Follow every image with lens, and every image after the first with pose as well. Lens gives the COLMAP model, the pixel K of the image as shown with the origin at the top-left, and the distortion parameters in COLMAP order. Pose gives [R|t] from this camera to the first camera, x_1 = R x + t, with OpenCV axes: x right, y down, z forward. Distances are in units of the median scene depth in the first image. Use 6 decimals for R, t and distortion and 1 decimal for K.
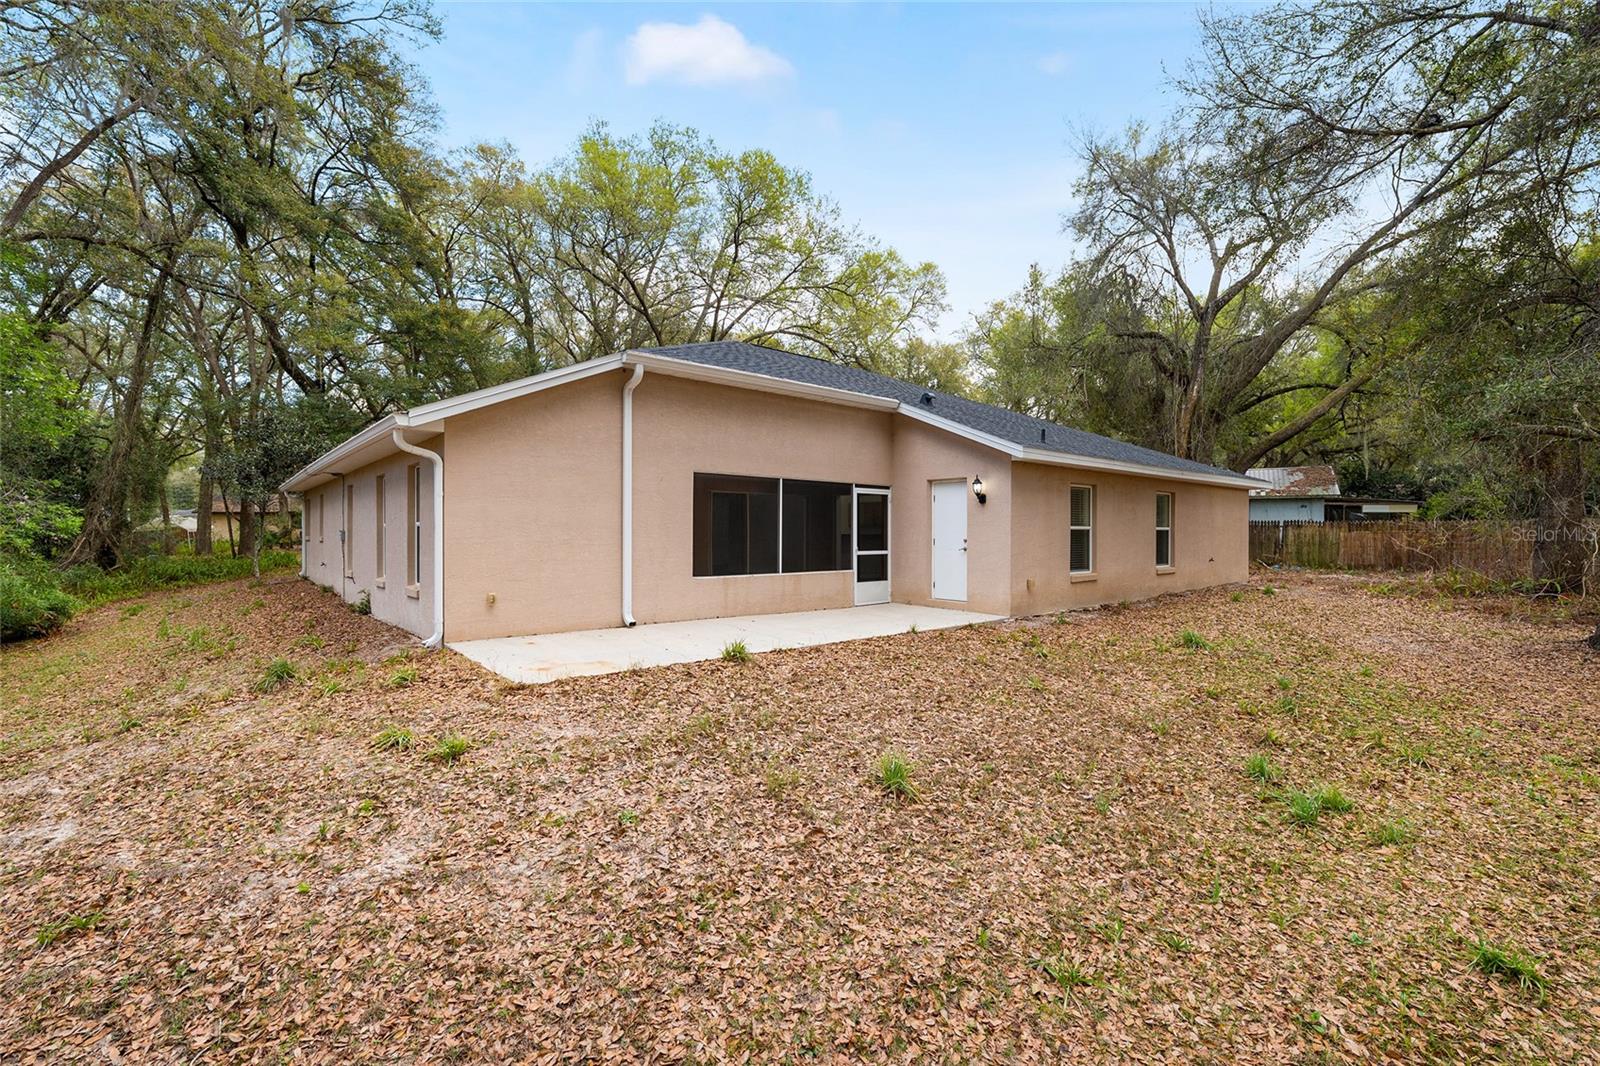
lens RADIAL K [[699.1, 0, 800.0], [0, 699.1, 533.0], [0, 0, 1]] dist [-0.001599, -0.000586]
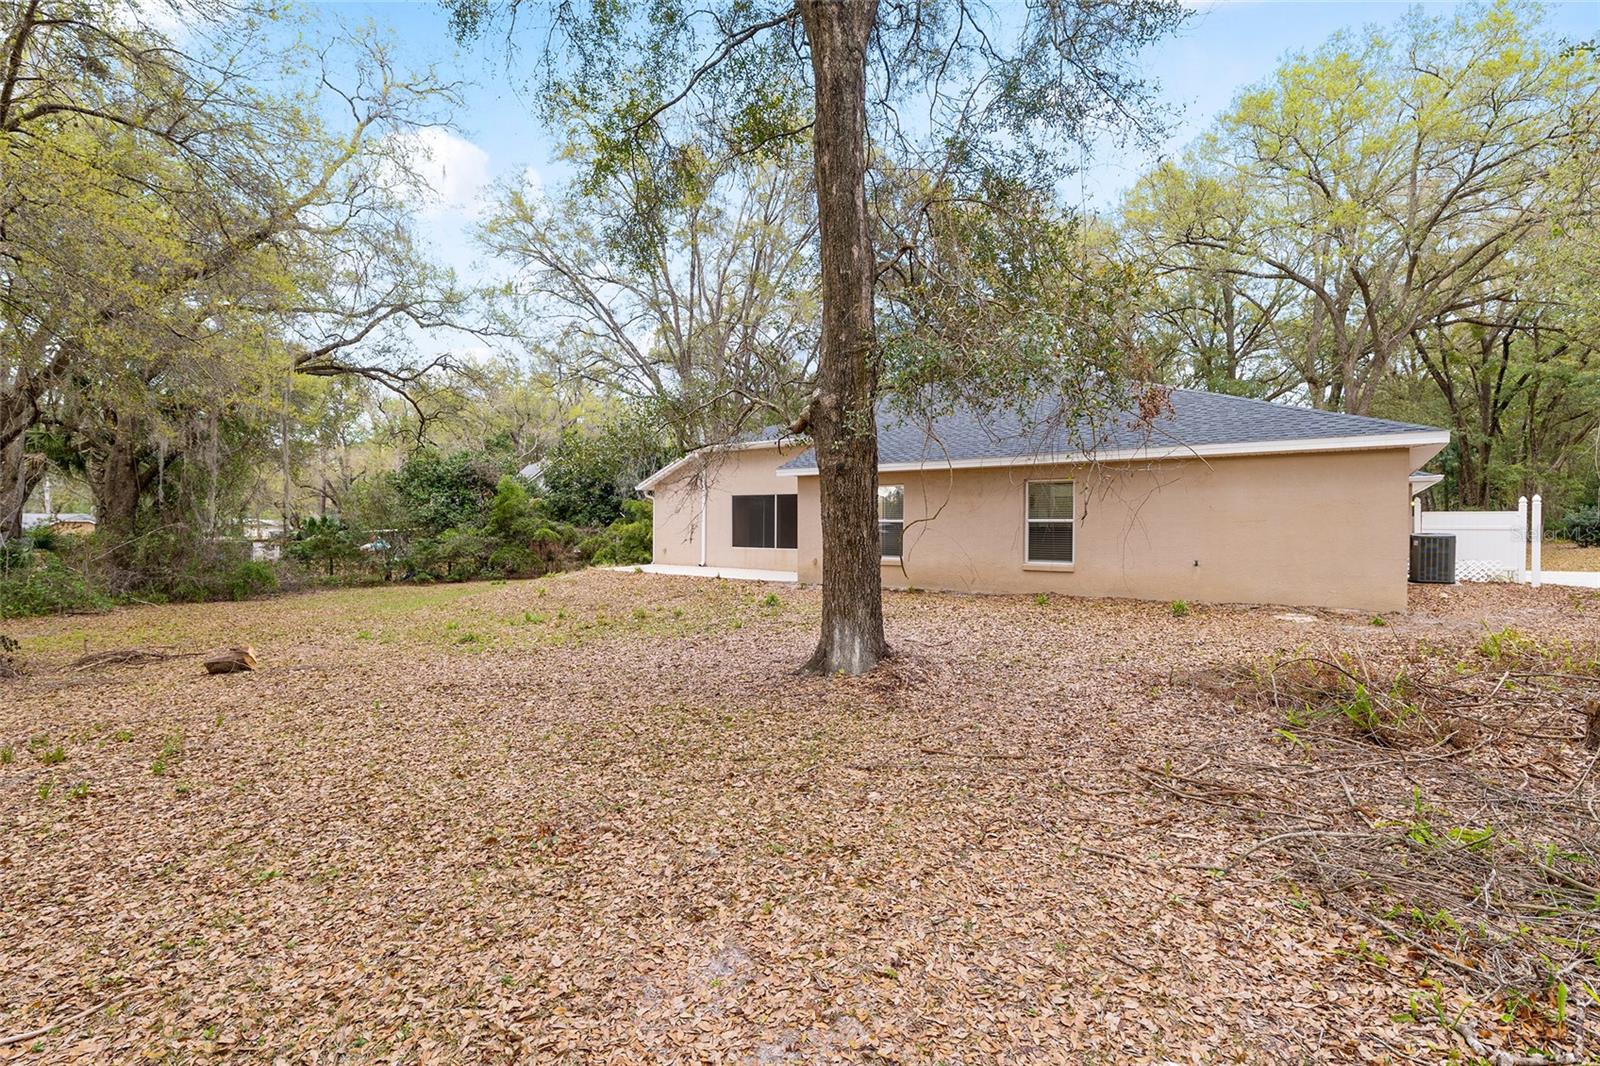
lens RADIAL K [[738.5, 0, 794.1], [0, 738.5, 525.9], [0, 0, 1]] dist [-0.004785, -0.000818]
pose [[0.217835, -0.001165, -0.975985, 1.809345], [-0.005485, 0.999982, -0.002418, 0.005146], [0.975970, 0.005880, 0.217824, 0.636149]]
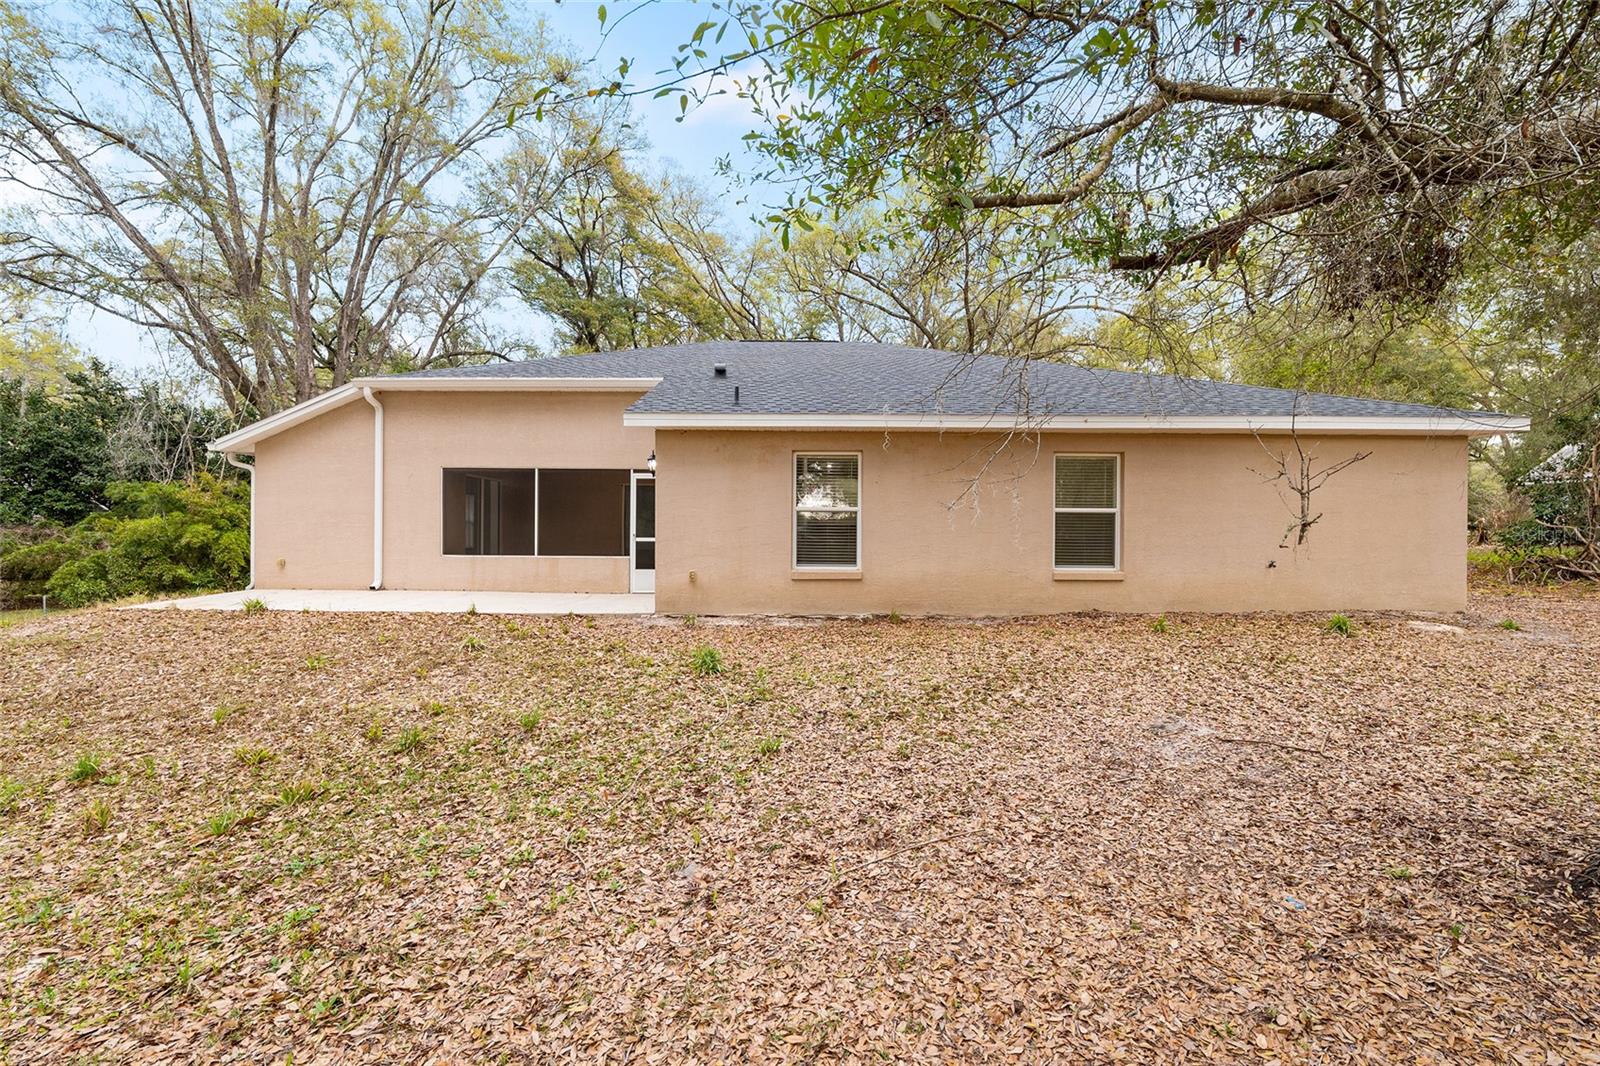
lens RADIAL K [[656.6, 0, 798.2], [0, 656.6, 535.7], [0, 0, 1]] dist [-0.015948, -0.000071]
pose [[0.756052, 0.004691, -0.654494, 0.942833], [-0.005216, 0.999986, 0.001142, 0.022742], [0.654490, 0.002550, 0.756066, 0.496468]]
